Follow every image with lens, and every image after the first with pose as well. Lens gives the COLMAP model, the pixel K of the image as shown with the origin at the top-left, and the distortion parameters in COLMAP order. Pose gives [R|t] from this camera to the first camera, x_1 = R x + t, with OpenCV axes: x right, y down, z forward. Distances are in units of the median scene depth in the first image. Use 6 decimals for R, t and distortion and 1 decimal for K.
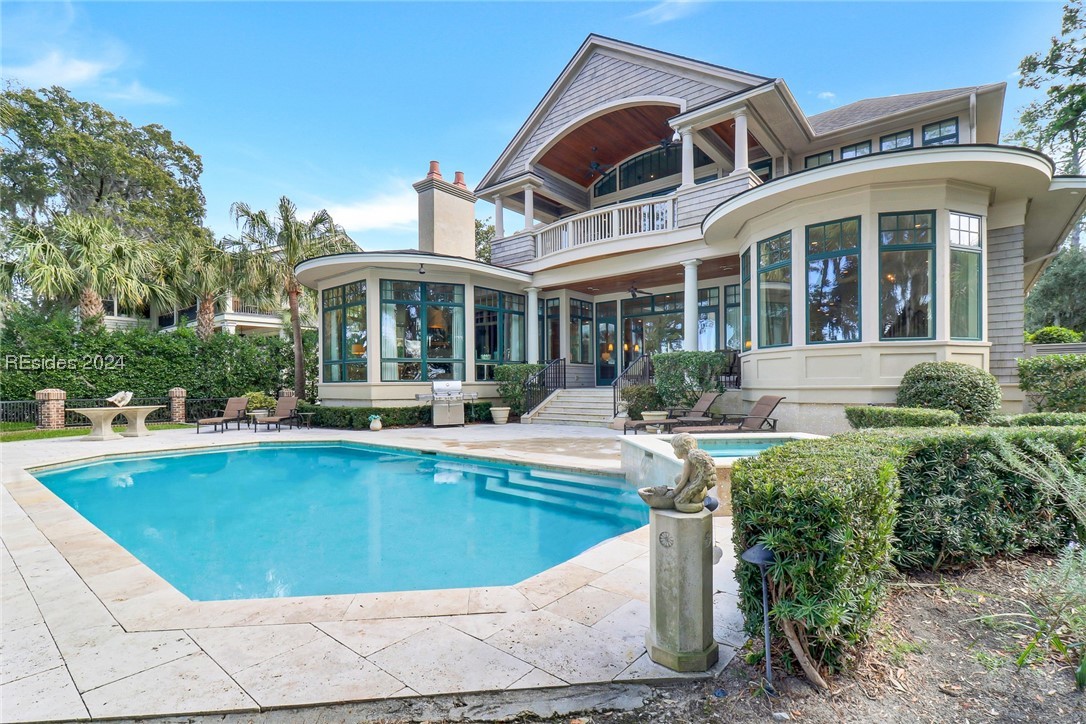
lens RADIAL K [[500.9, 0, 548.3], [0, 500.9, 372.0], [0, 0, 1]] dist [0.014671, -0.006266]
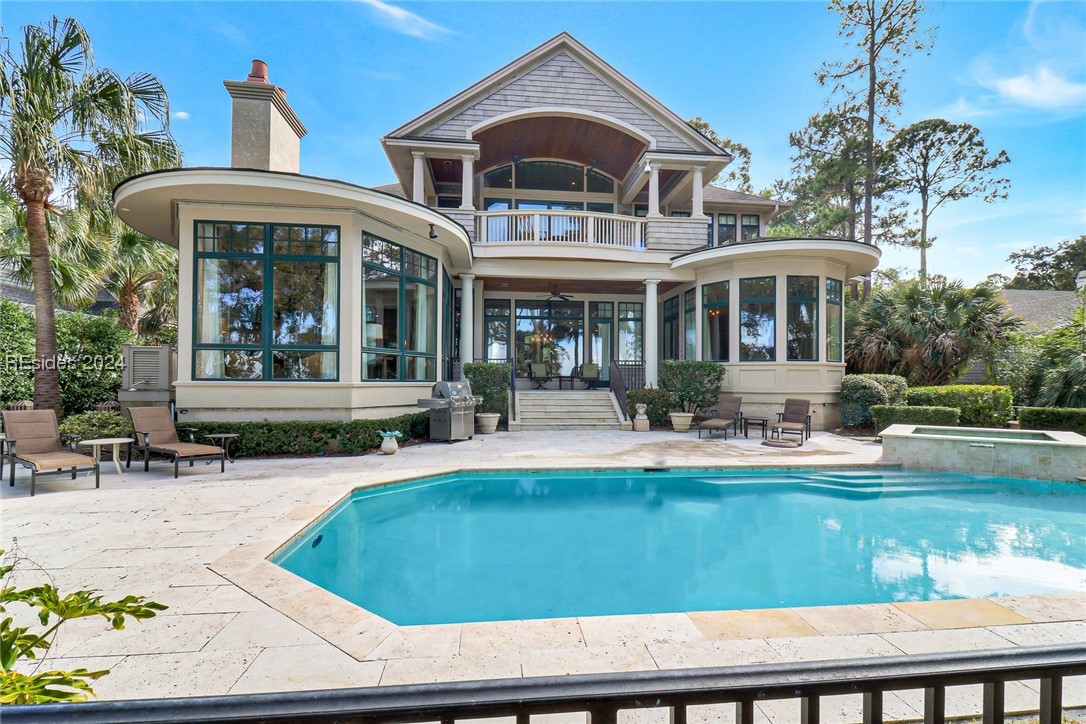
lens RADIAL K [[500.9, 0, 548.7], [0, 500.9, 369.8], [0, 0, 1]] dist [0.014671, -0.006266]
pose [[0.695236, 0.029289, 0.718184, -0.650208], [-0.023728, 0.999560, -0.017795, 0.009300], [-0.718390, -0.004669, 0.695625, 0.345782]]
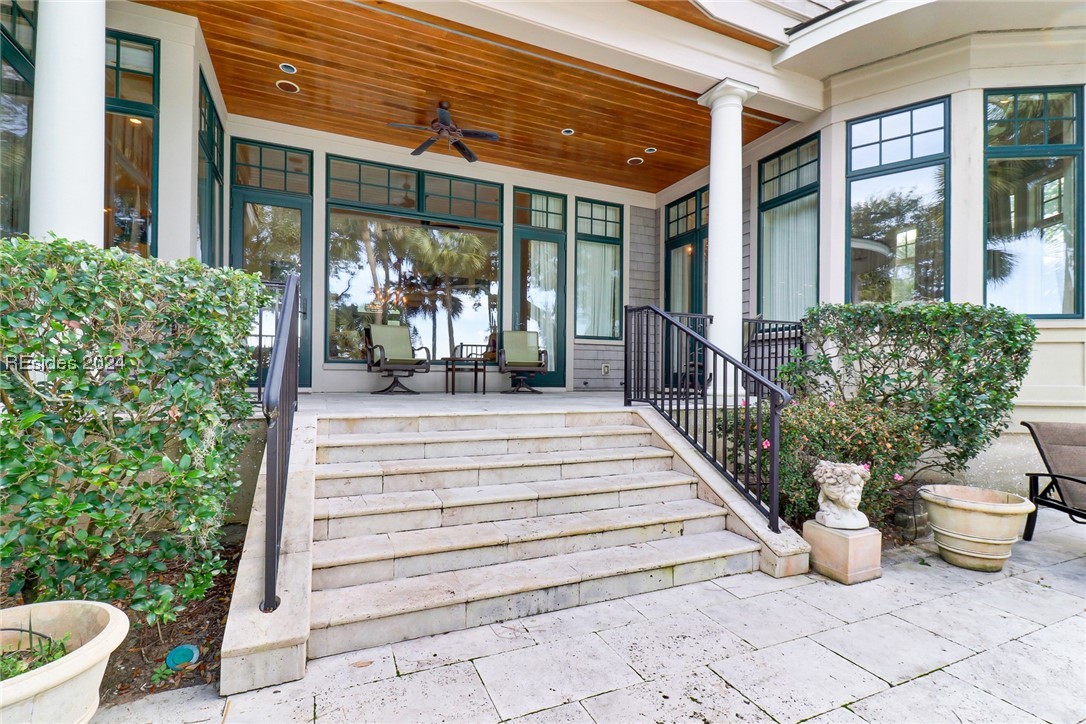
lens RADIAL K [[500.9, 0, 539.1], [0, 500.9, 370.5], [0, 0, 1]] dist [0.014671, -0.006266]
pose [[0.456006, 0.020944, 0.889730, -0.137564], [-0.027795, 0.999571, -0.009284, 0.015123], [-0.889543, -0.020497, 0.456392, 0.881966]]
